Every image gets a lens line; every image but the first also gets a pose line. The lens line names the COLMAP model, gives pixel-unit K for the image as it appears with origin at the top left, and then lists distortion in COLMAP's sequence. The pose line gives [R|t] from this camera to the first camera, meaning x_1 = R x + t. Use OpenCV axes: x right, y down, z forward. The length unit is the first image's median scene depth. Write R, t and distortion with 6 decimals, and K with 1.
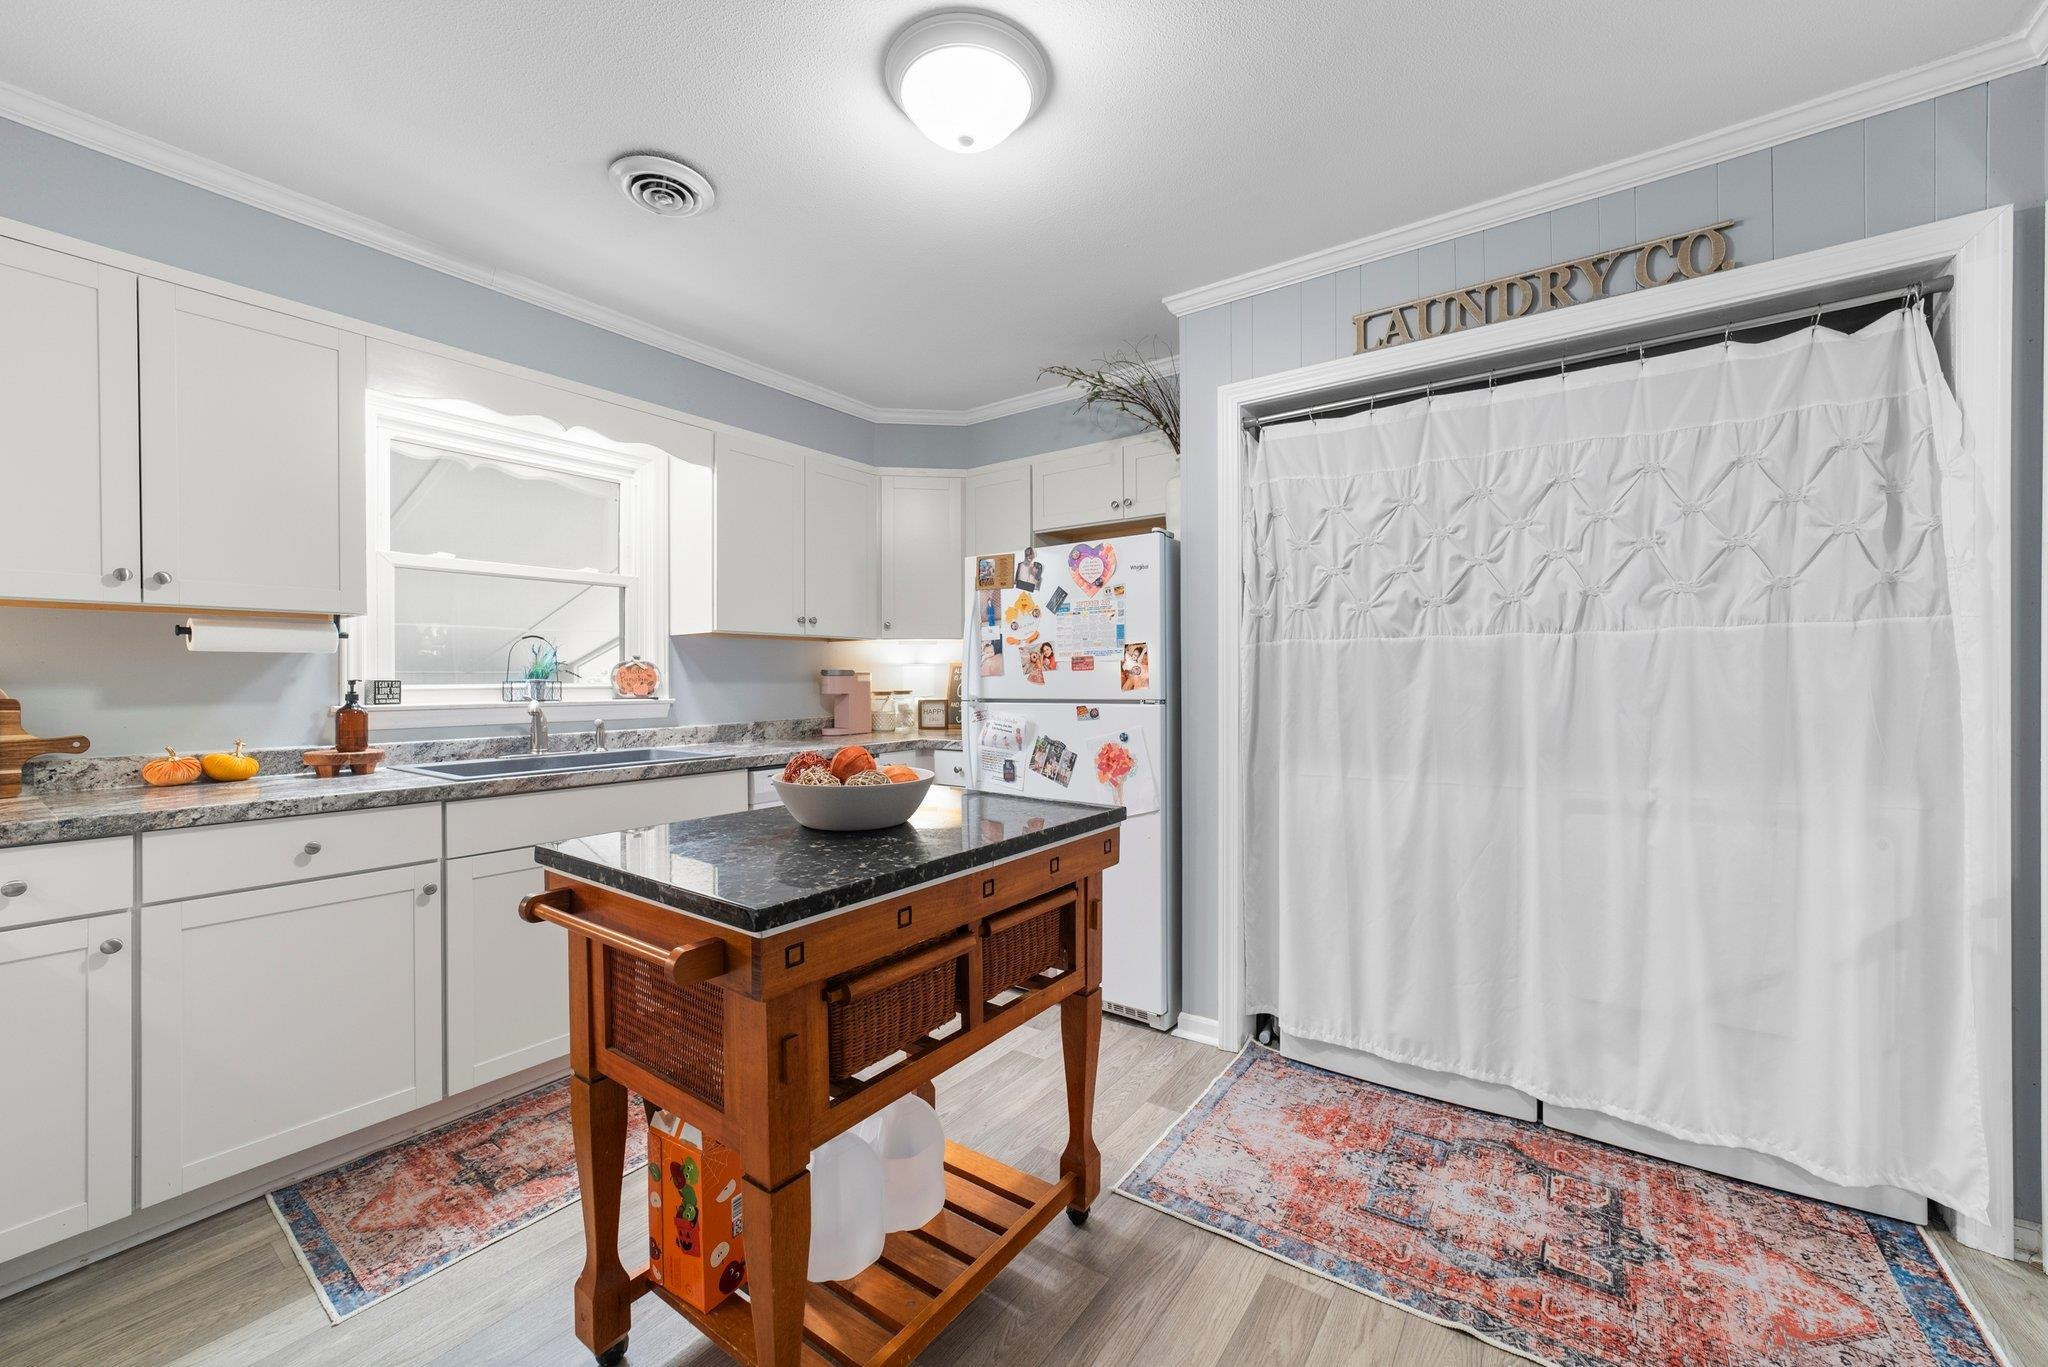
lens RADIAL K [[807.9, 0, 1029.6], [0, 807.9, 693.1], [0, 0, 1]] dist [-0.019780, 0.004963]
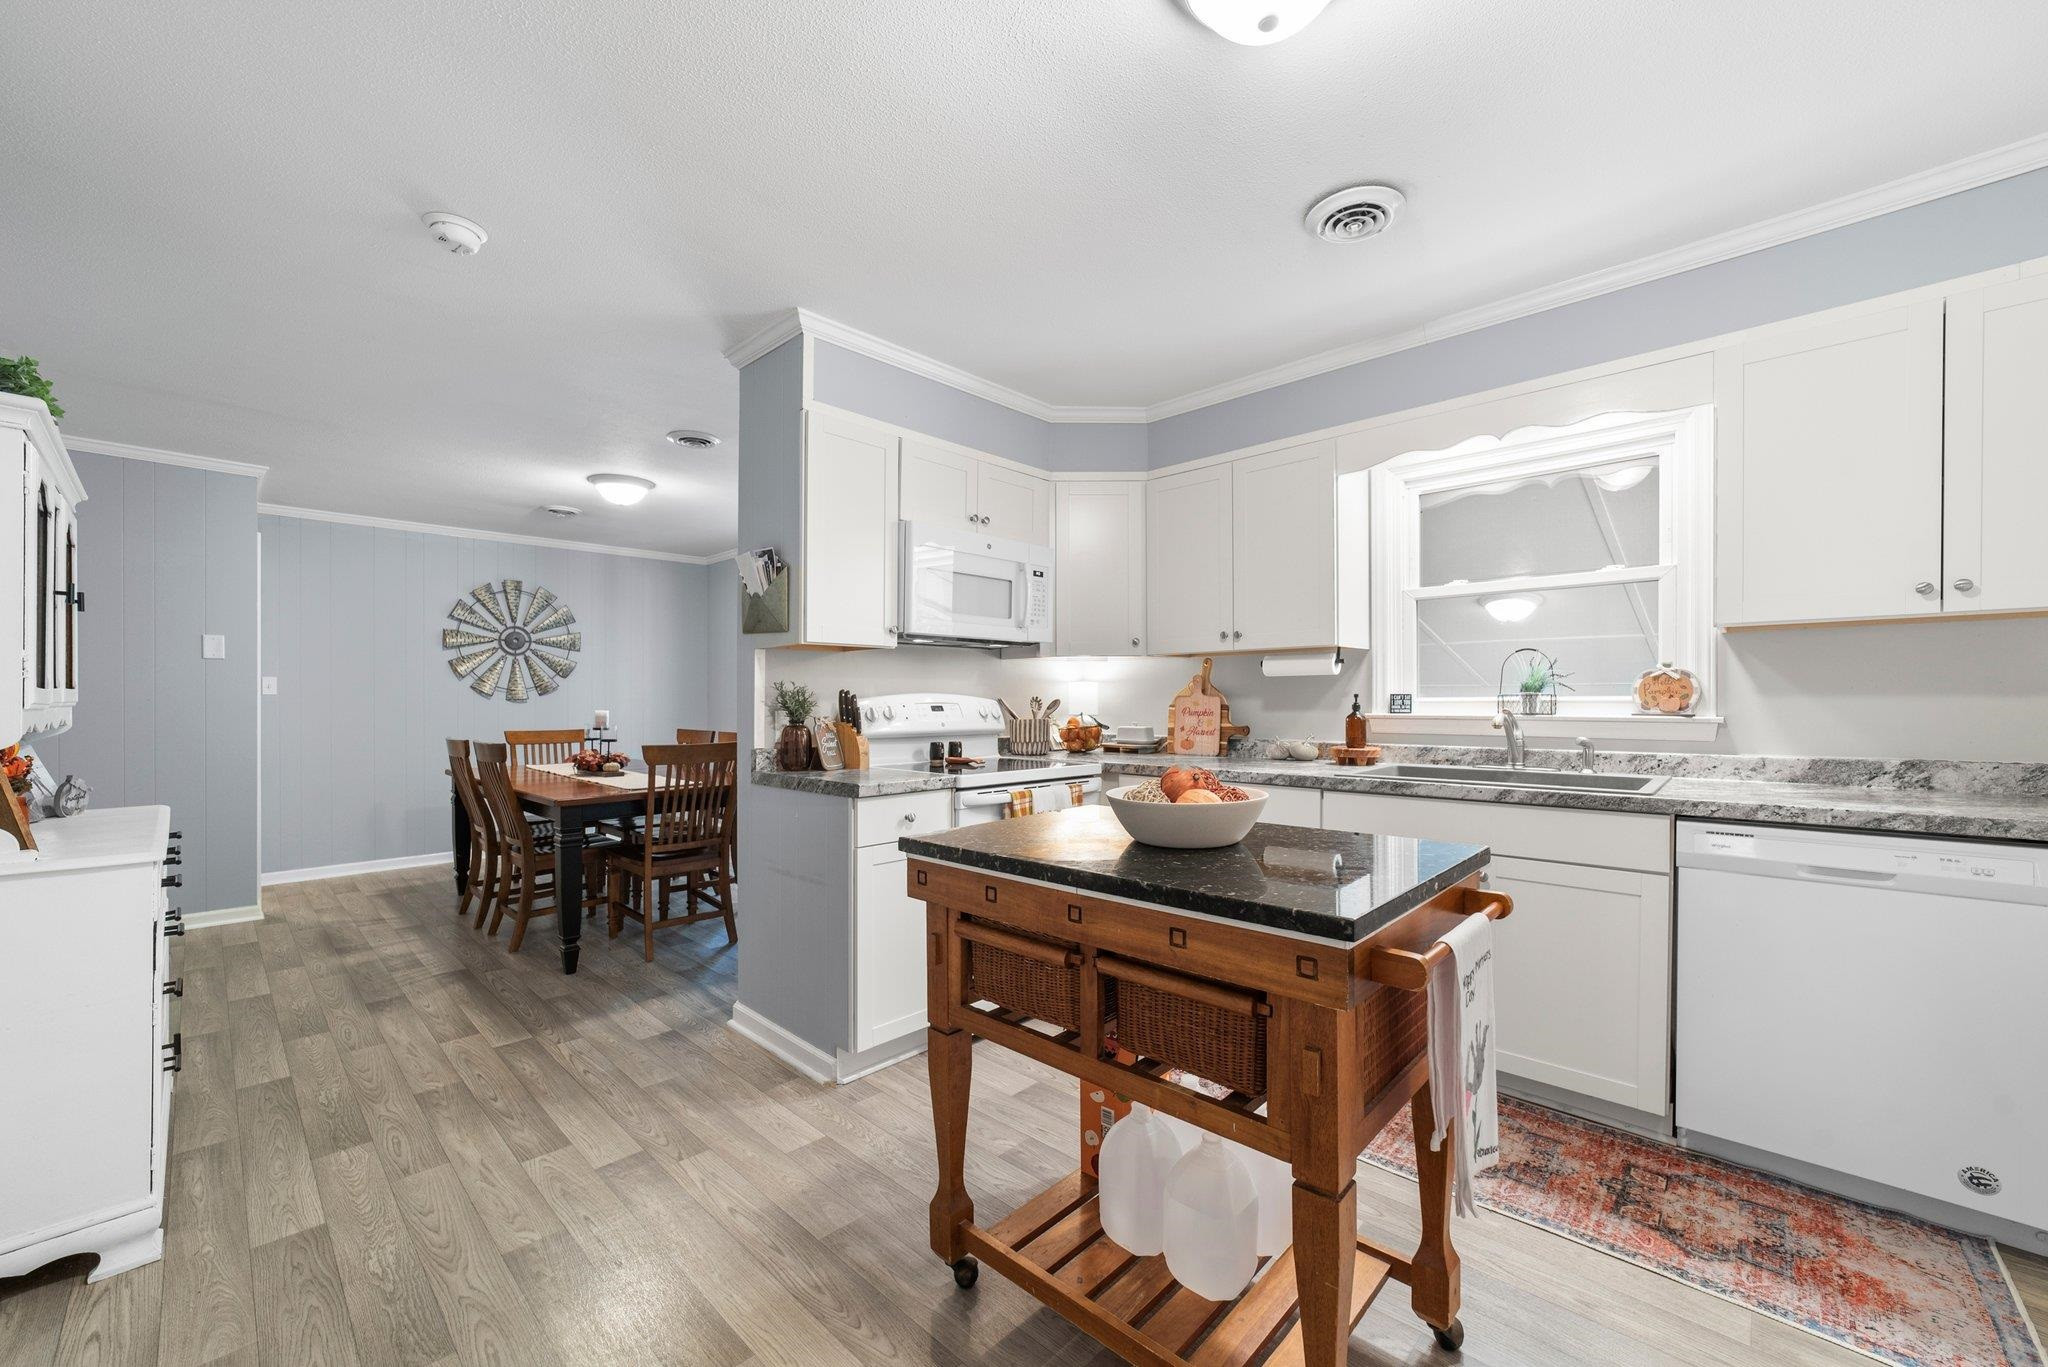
lens RADIAL K [[807.9, 0, 1024.2], [0, 807.9, 698.7], [0, 0, 1]] dist [-0.019780, 0.004963]
pose [[-0.151485, 0.007454, -0.988431, 0.556124], [-0.008824, 0.999922, 0.008894, -0.015648], [0.988420, 0.010070, -0.151408, 0.656283]]
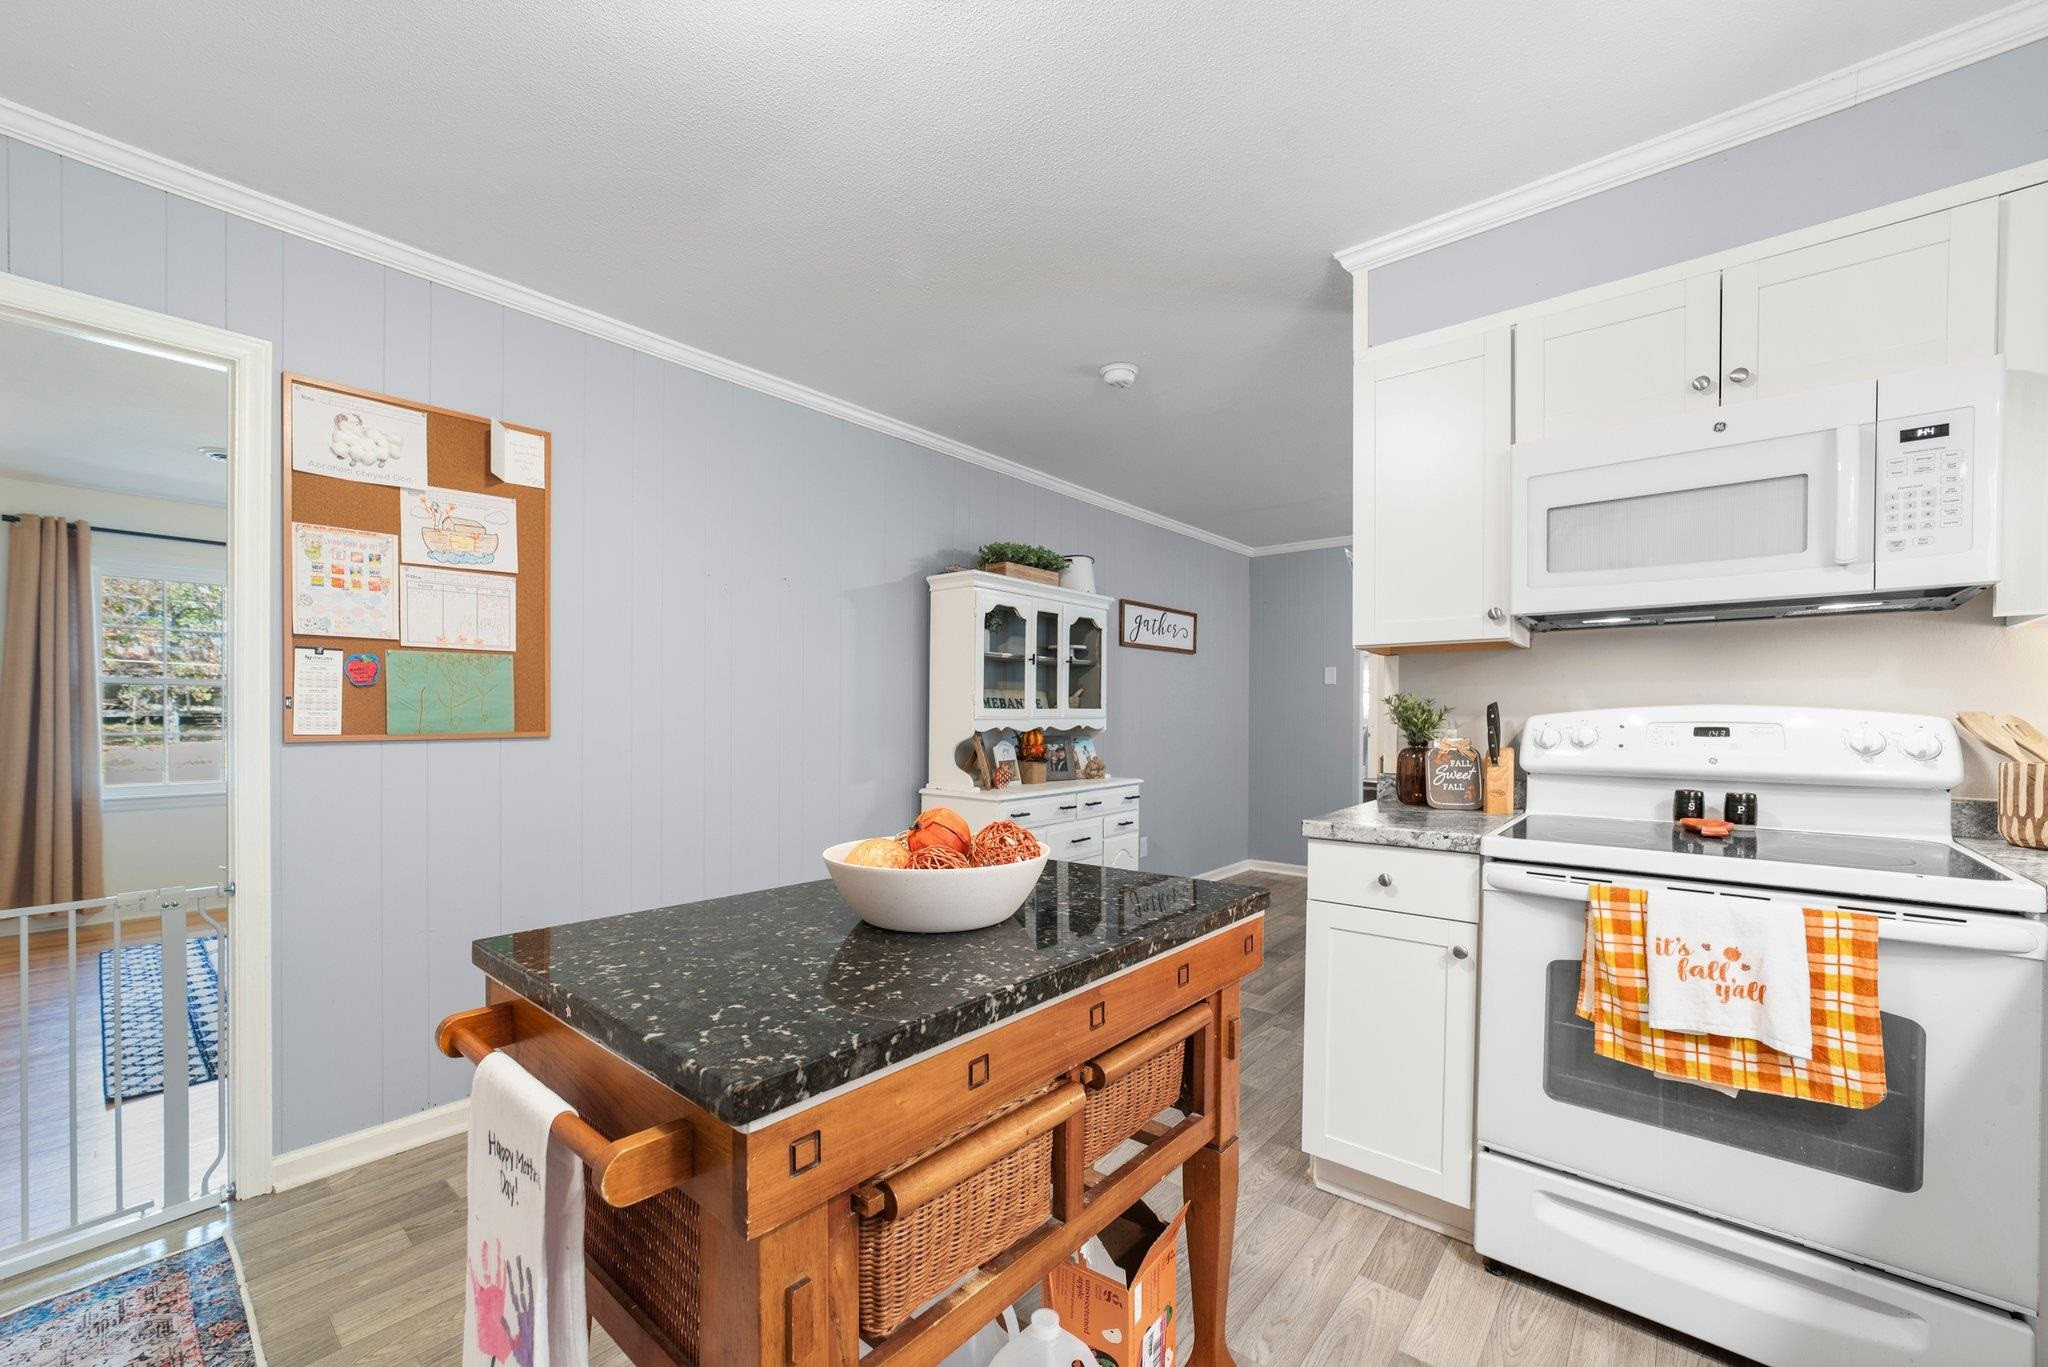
lens RADIAL K [[807.9, 0, 1011.1], [0, 807.9, 709.7], [0, 0, 1]] dist [-0.019780, 0.004963]
pose [[-0.994525, 0.008723, 0.104130, -0.246316], [0.009190, 0.999950, 0.004011, -0.016218], [-0.104090, 0.004946, -0.994556, 1.171844]]
